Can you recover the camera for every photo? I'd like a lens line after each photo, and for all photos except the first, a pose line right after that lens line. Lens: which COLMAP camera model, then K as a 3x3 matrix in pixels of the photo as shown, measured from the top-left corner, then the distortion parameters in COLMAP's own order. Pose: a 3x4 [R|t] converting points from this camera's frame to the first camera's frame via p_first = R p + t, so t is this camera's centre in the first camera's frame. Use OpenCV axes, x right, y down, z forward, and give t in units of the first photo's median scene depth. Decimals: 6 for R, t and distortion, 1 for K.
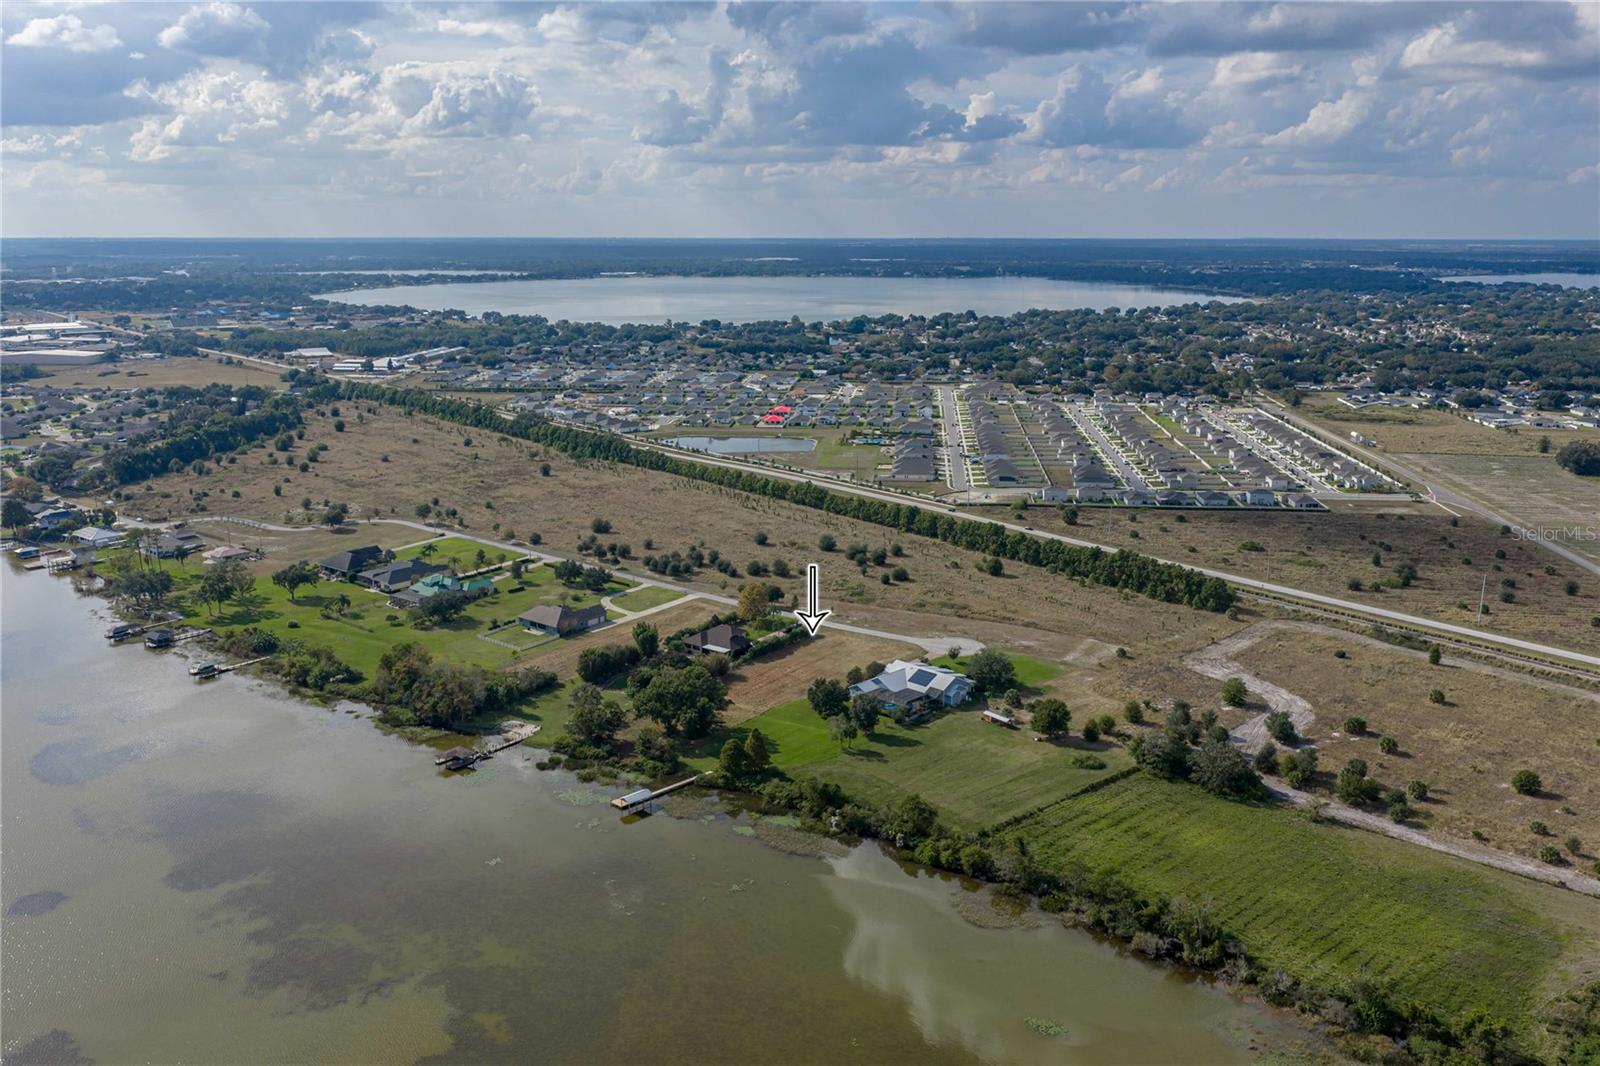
lens RADIAL K [[1340.2, 0, 804.1], [0, 1340.2, 501.3], [0, 0, 1]] dist [0.004847, -0.002307]
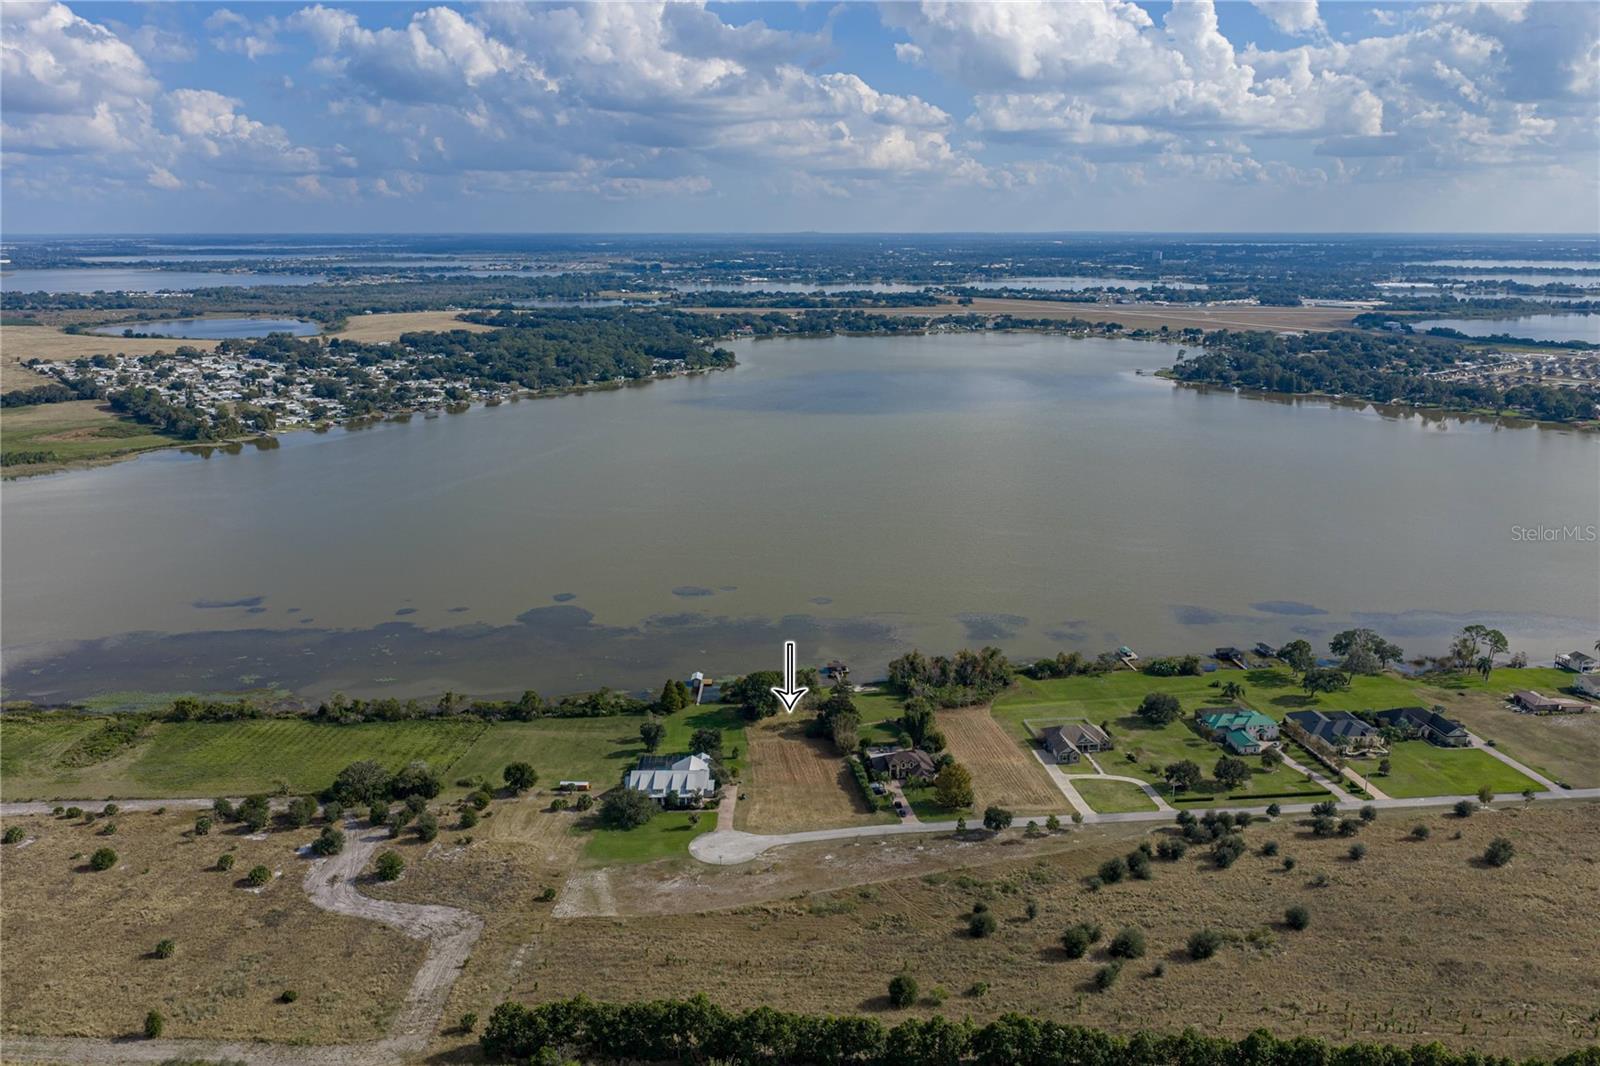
lens RADIAL K [[1340.2, 0, 804.1], [0, 1340.2, 501.3], [0, 0, 1]] dist [0.004847, -0.002307]
pose [[-0.705131, 0.140576, -0.695002, 0.532075], [-0.140870, 0.932842, 0.331605, -0.323458], [0.694943, 0.331730, -0.637973, 1.246901]]
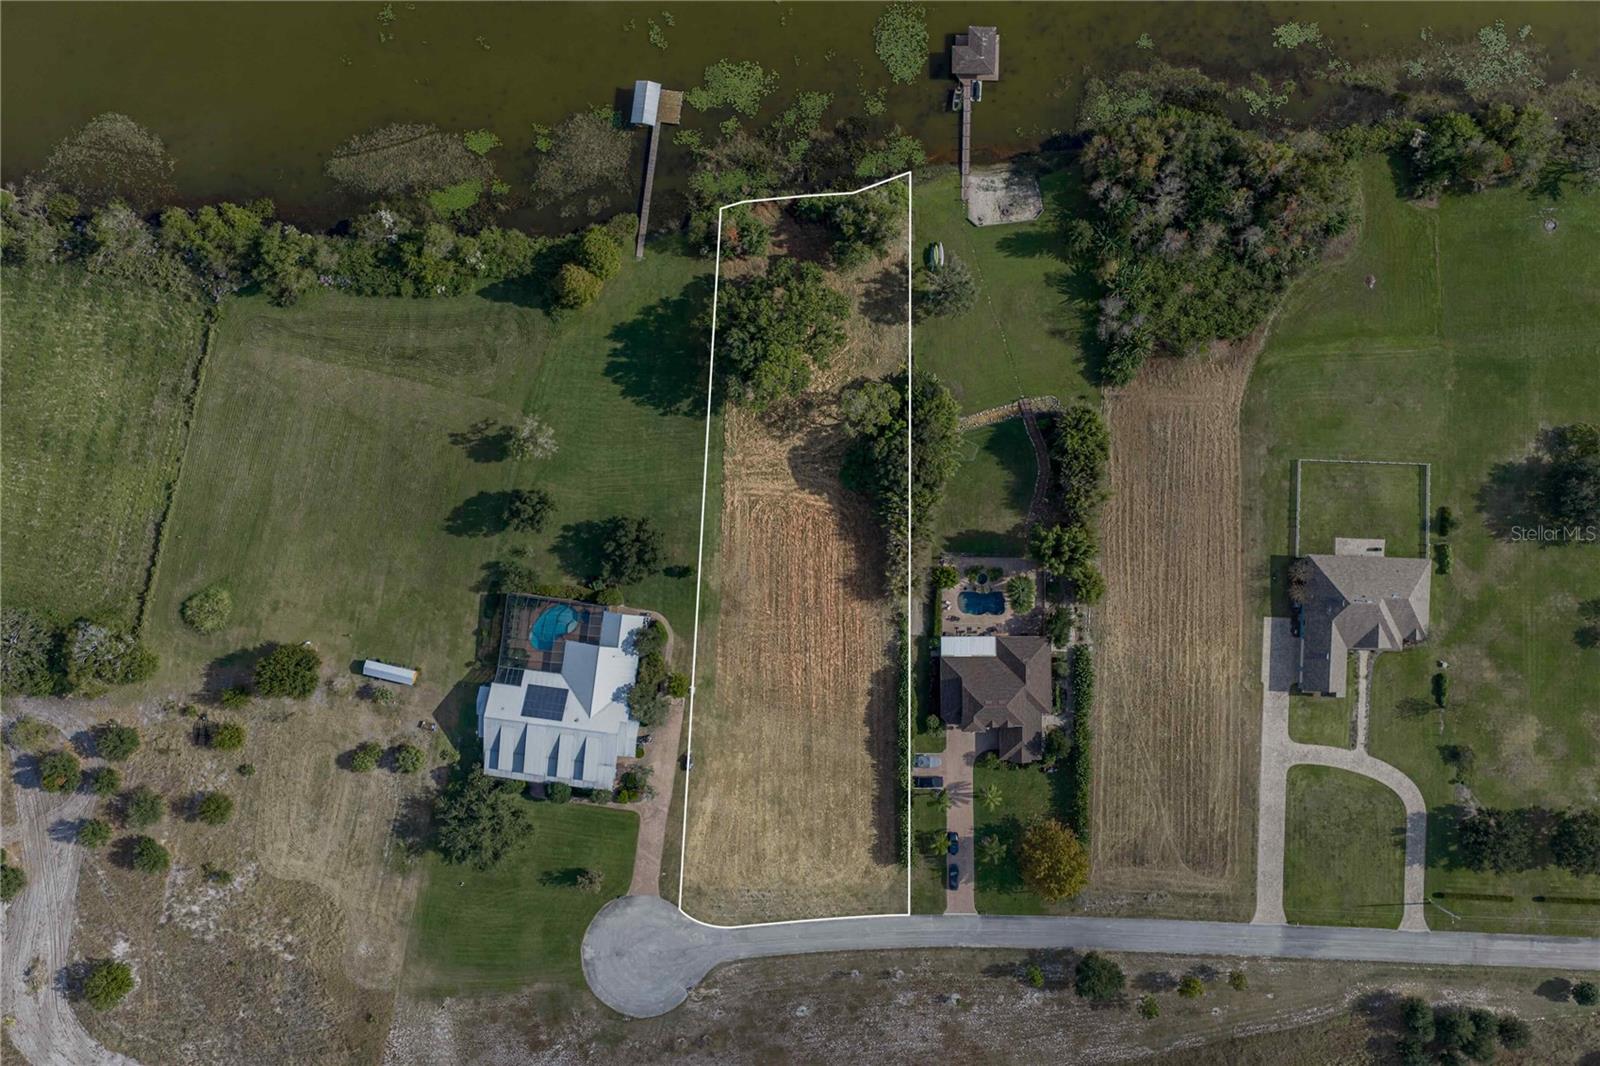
lens RADIAL K [[1340.2, 0, 804.1], [0, 1340.2, 501.3], [0, 0, 1]] dist [0.004847, -0.002307]
pose [[-0.796143, 0.605001, 0.011424, -0.044252], [-0.111353, -0.165038, 0.979981, -0.319941], [0.594775, 0.778933, 0.198763, 0.654268]]
